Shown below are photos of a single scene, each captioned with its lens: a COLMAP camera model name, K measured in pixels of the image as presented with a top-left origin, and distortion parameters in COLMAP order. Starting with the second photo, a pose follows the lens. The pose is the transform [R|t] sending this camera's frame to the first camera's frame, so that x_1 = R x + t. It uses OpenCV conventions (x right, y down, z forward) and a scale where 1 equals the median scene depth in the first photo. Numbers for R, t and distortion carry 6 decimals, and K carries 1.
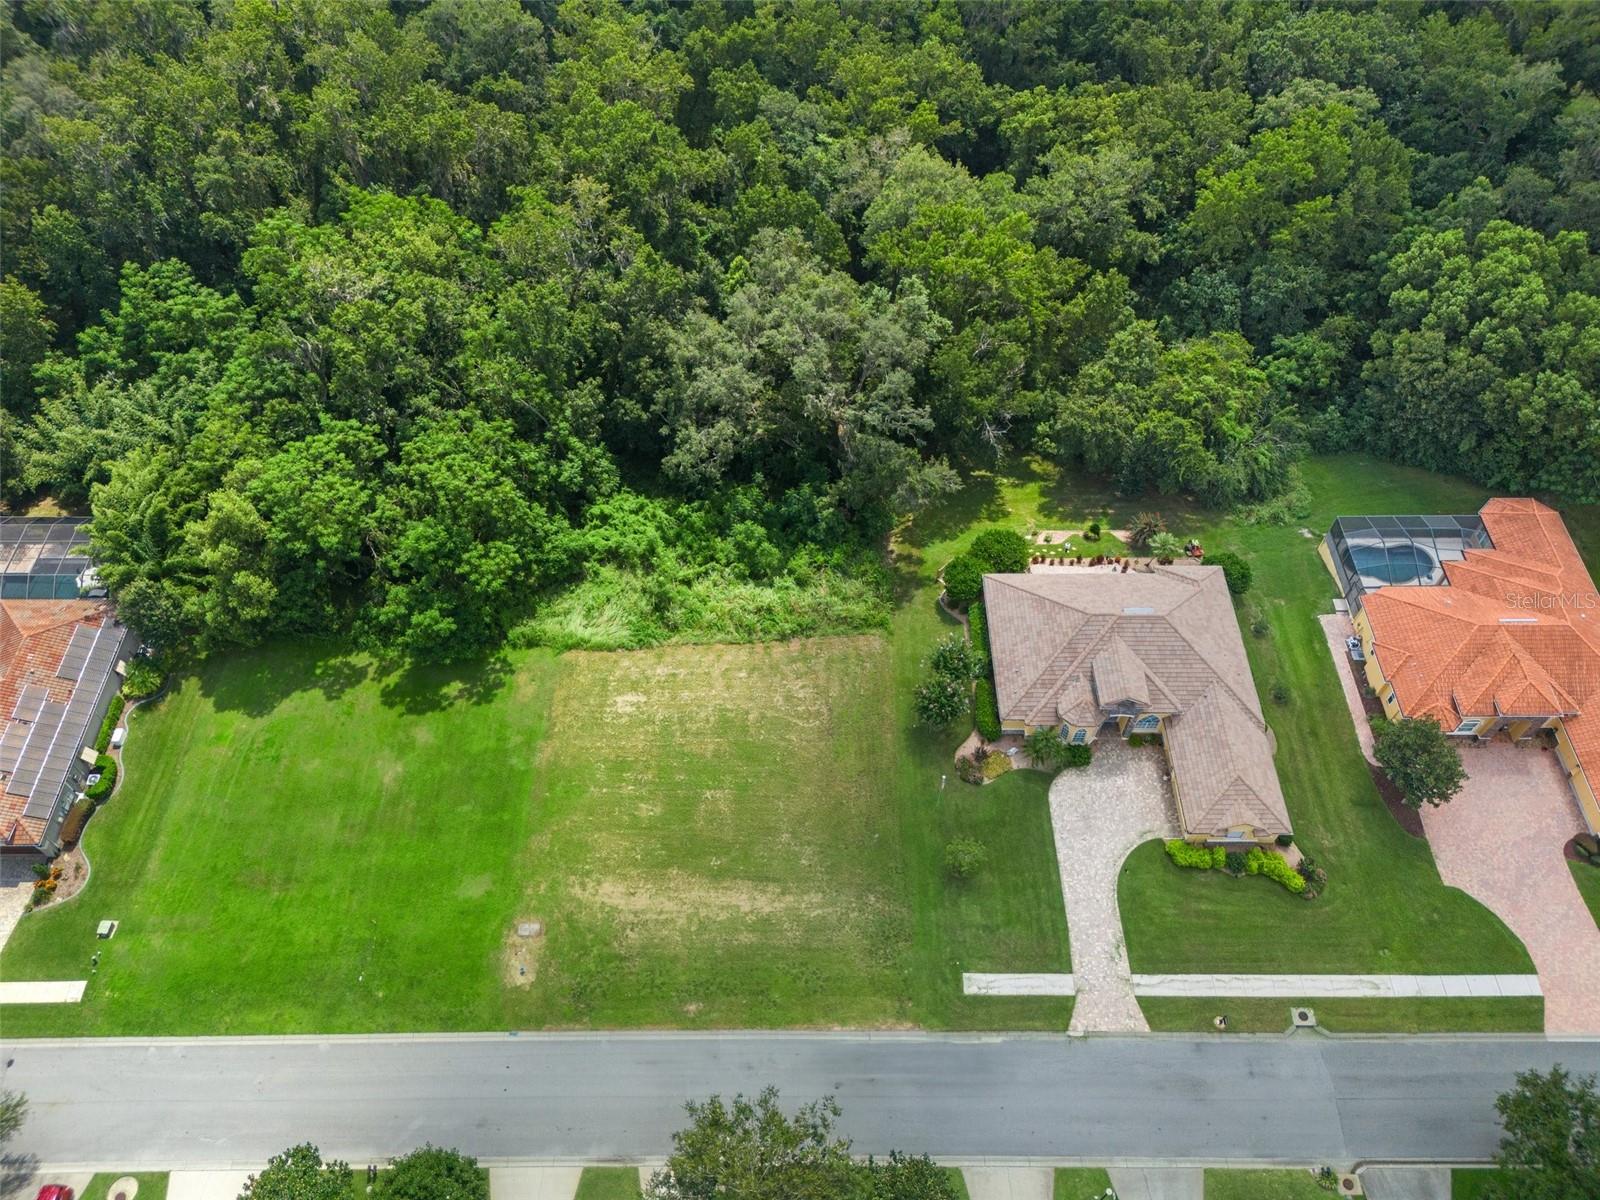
lens RADIAL K [[1189.8, 0, 790.9], [0, 1189.8, 592.9], [0, 0, 1]] dist [0.068358, -0.073475]
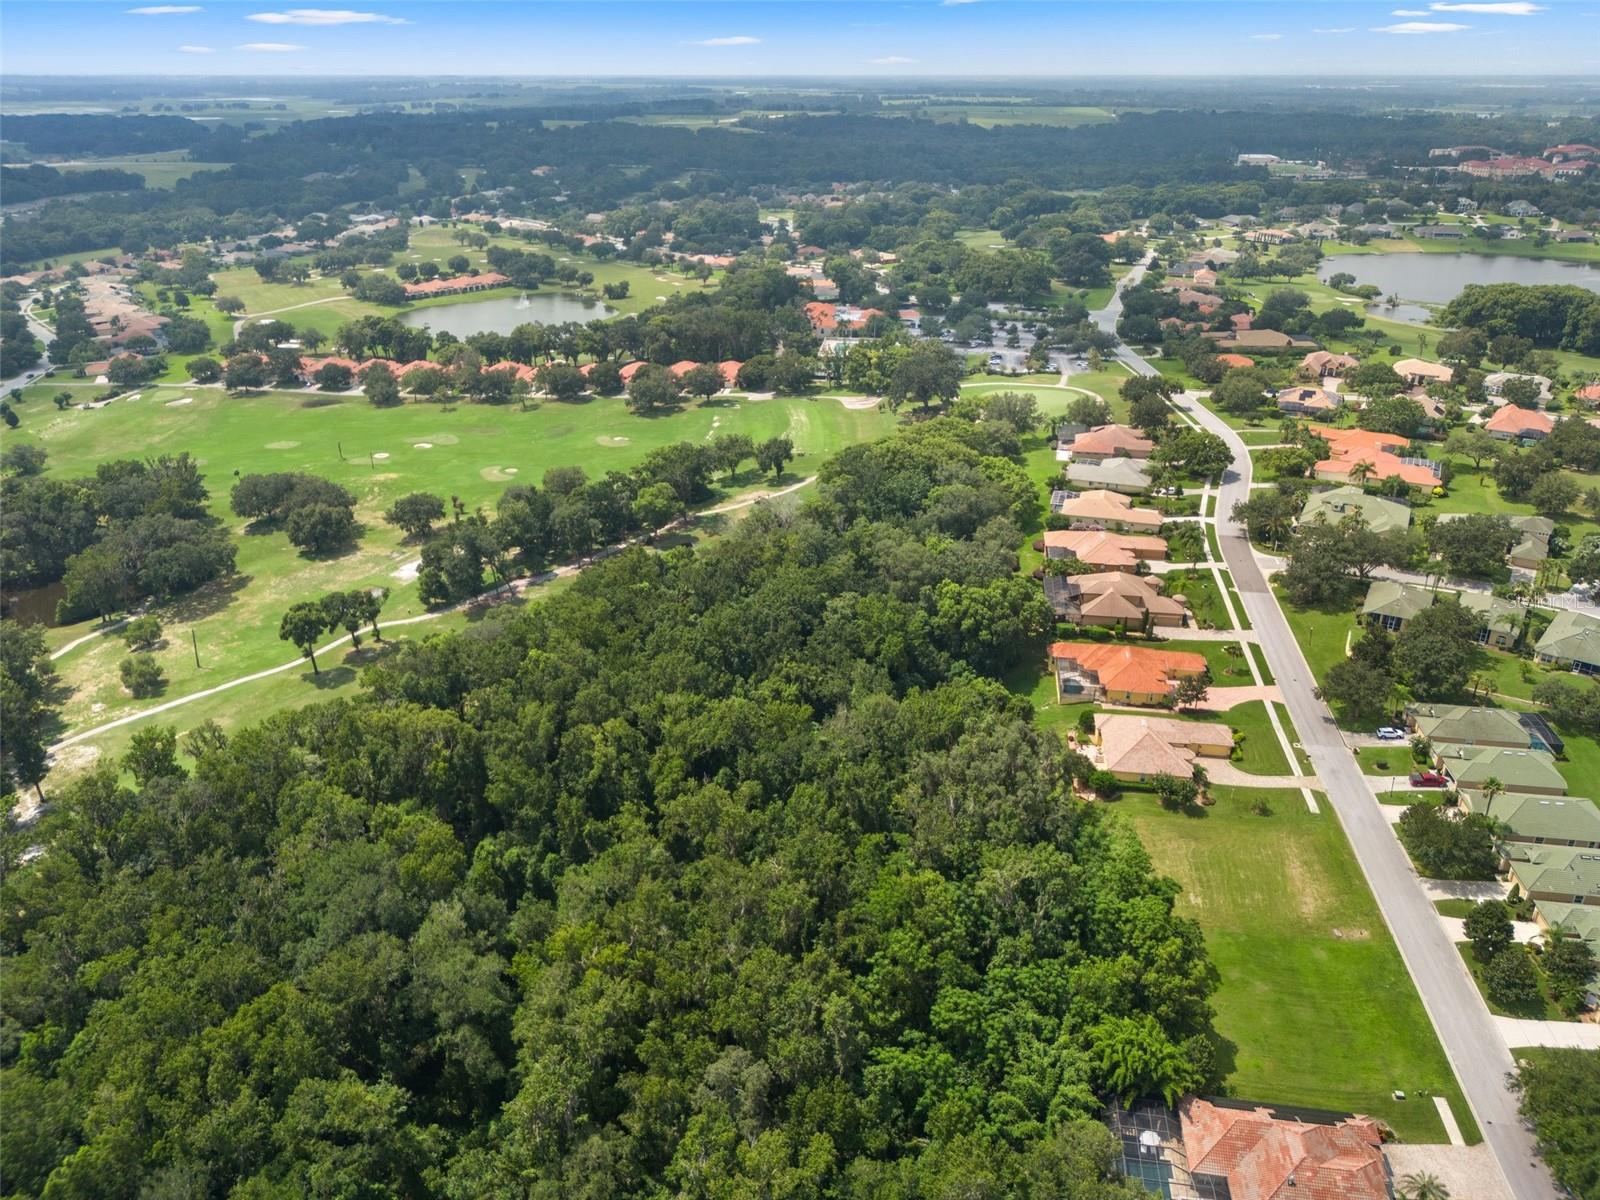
lens RADIAL K [[1189.8, 0, 790.9], [0, 1189.8, 592.9], [0, 0, 1]] dist [0.068358, -0.073475]
pose [[0.149475, -0.394504, 0.906655, -1.742401], [0.793339, 0.595137, 0.128163, -0.932674], [-0.590145, 0.700128, 0.401933, 0.280130]]
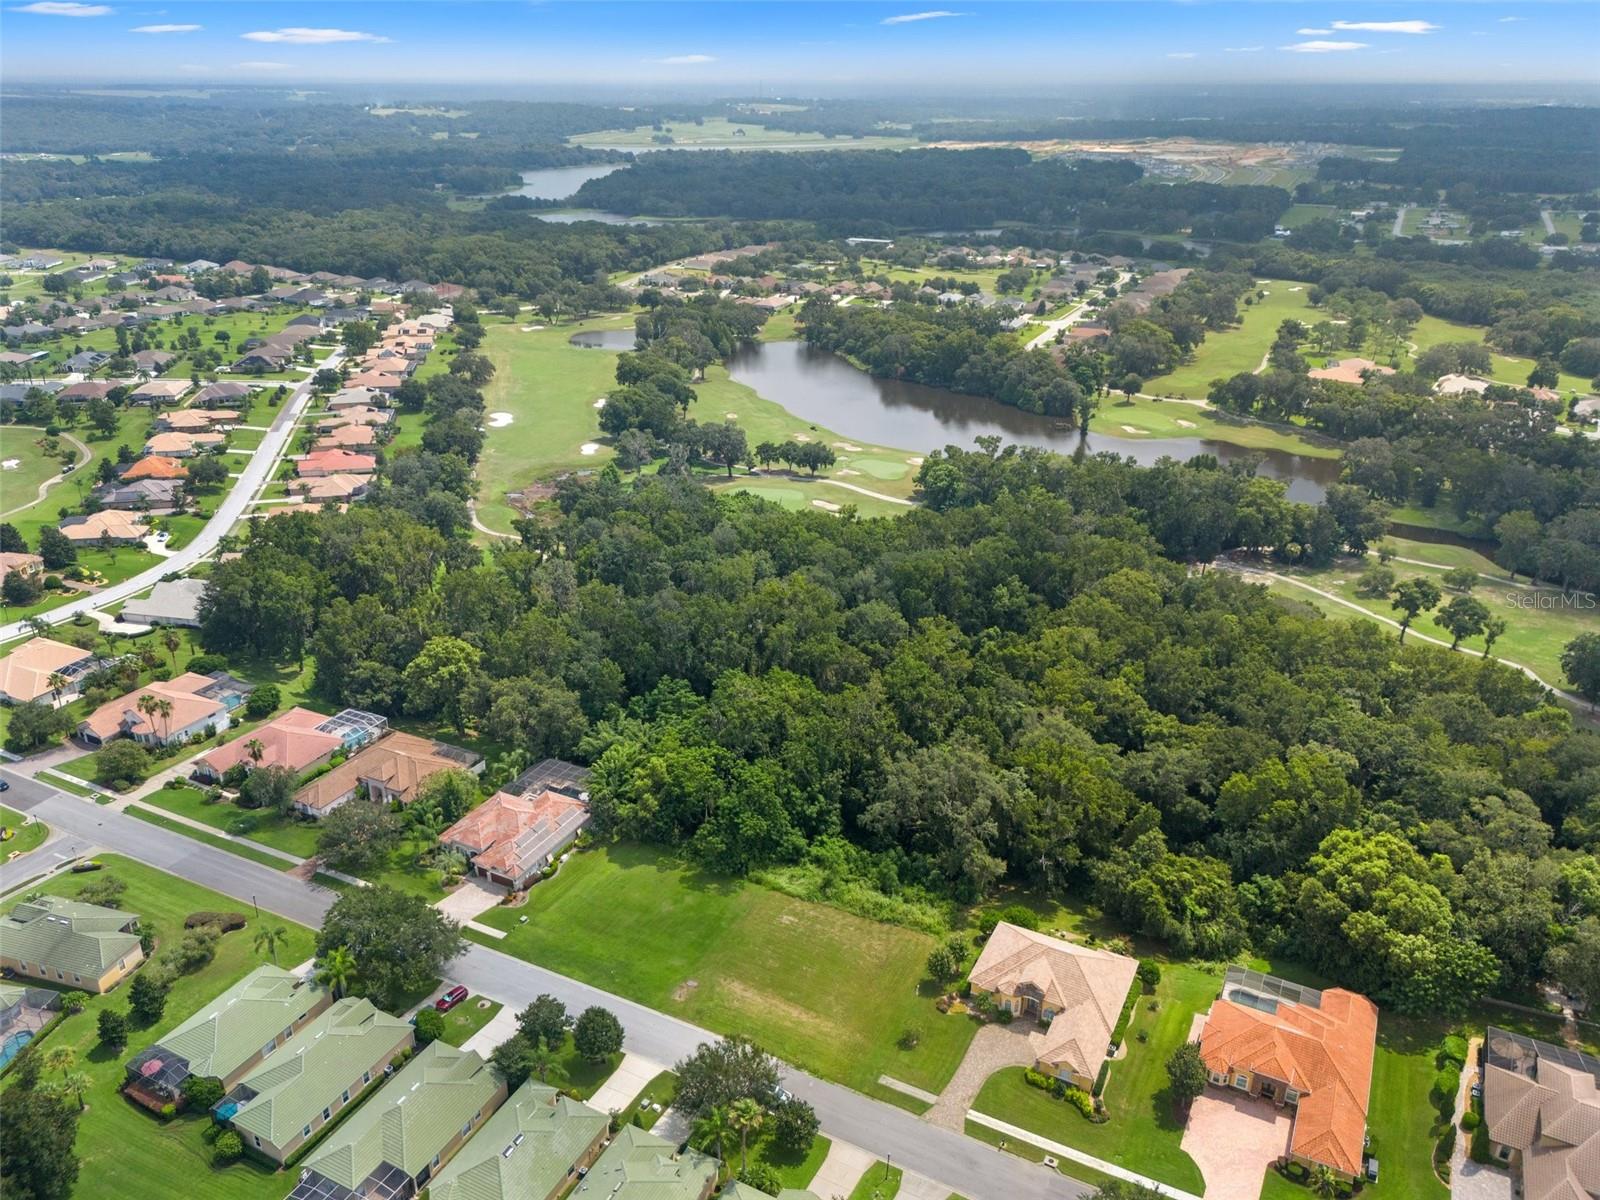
lens RADIAL K [[1196.6, 0, 785.0], [0, 1196.6, 612.2], [0, 0, 1]] dist [0.061662, -0.083625]
pose [[0.884613, 0.194651, -0.423759, 0.557394], [-0.376242, 0.834784, -0.401967, 0.445707], [0.275504, 0.515021, 0.811696, -0.769616]]
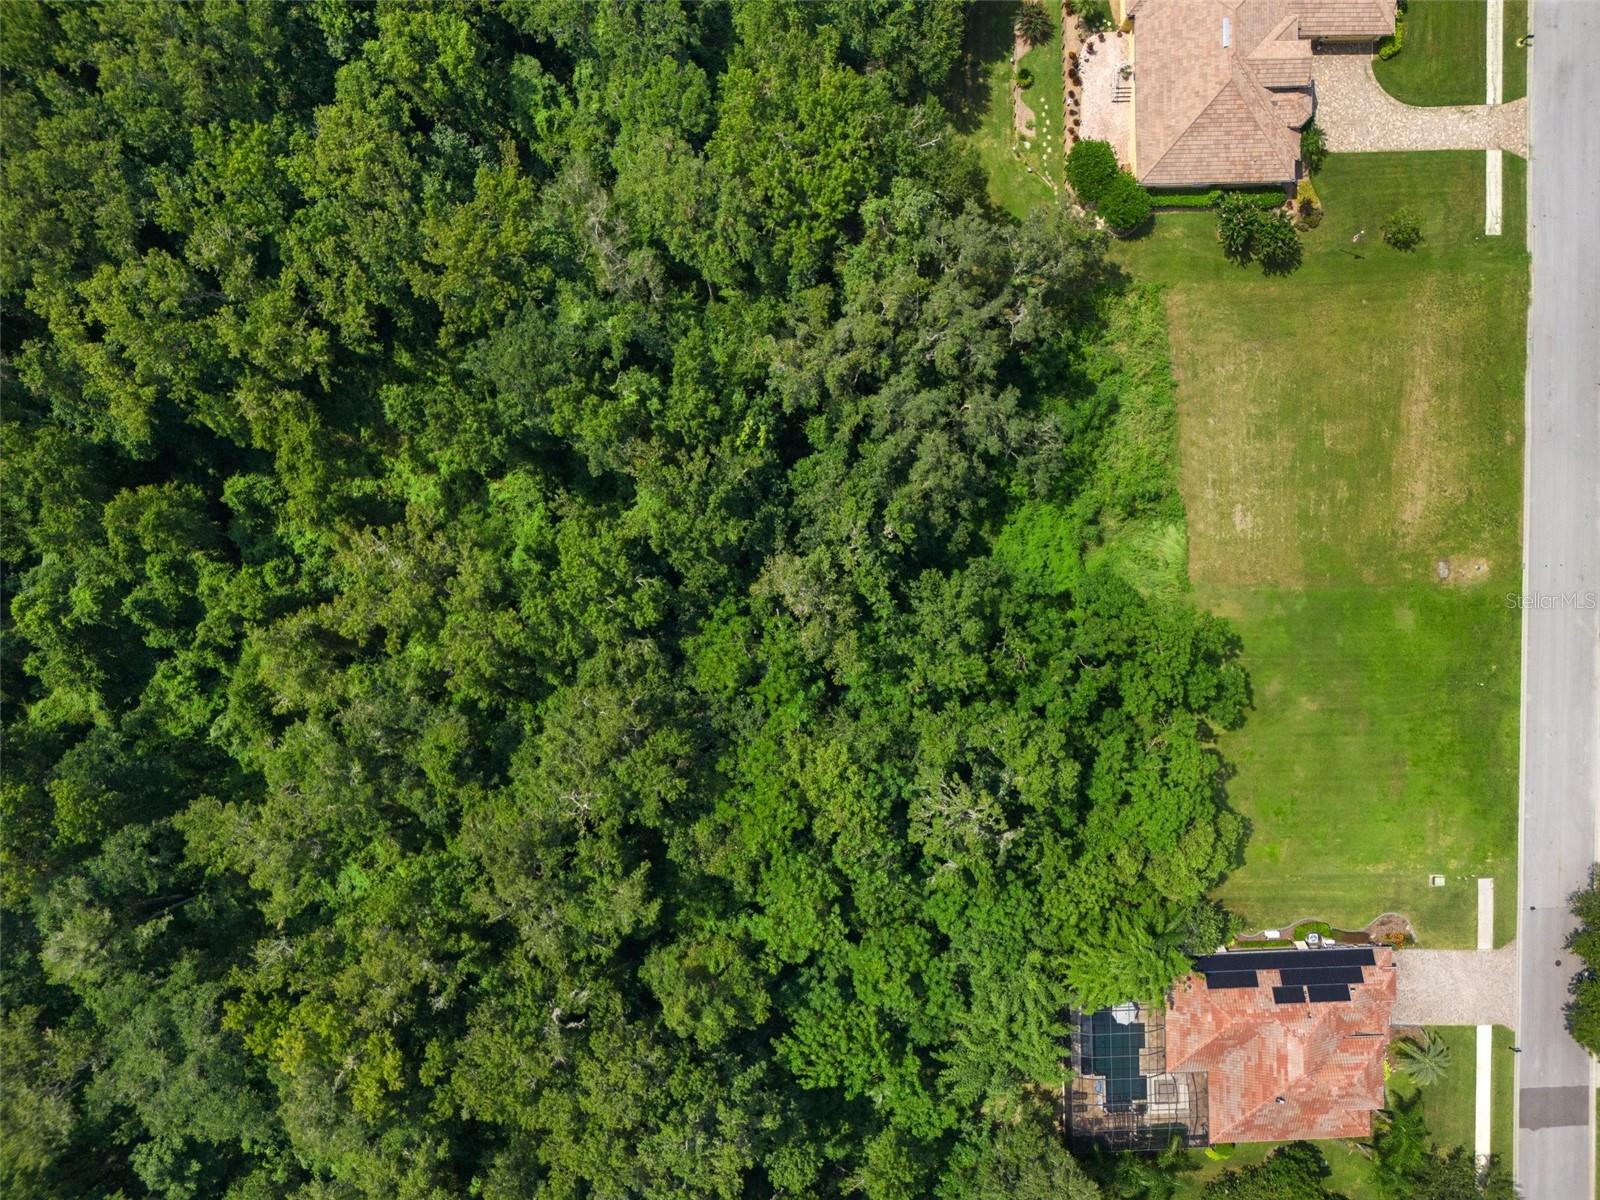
lens RADIAL K [[1208.7, 0, 876.3], [0, 1208.7, 764.9], [0, 0, 1]] dist [0.013910, 0.006897]
pose [[-0.034596, -0.996772, -0.072451, -0.276630], [0.776174, -0.072466, 0.626340, -0.939948], [-0.629569, -0.034565, 0.776176, 0.298718]]
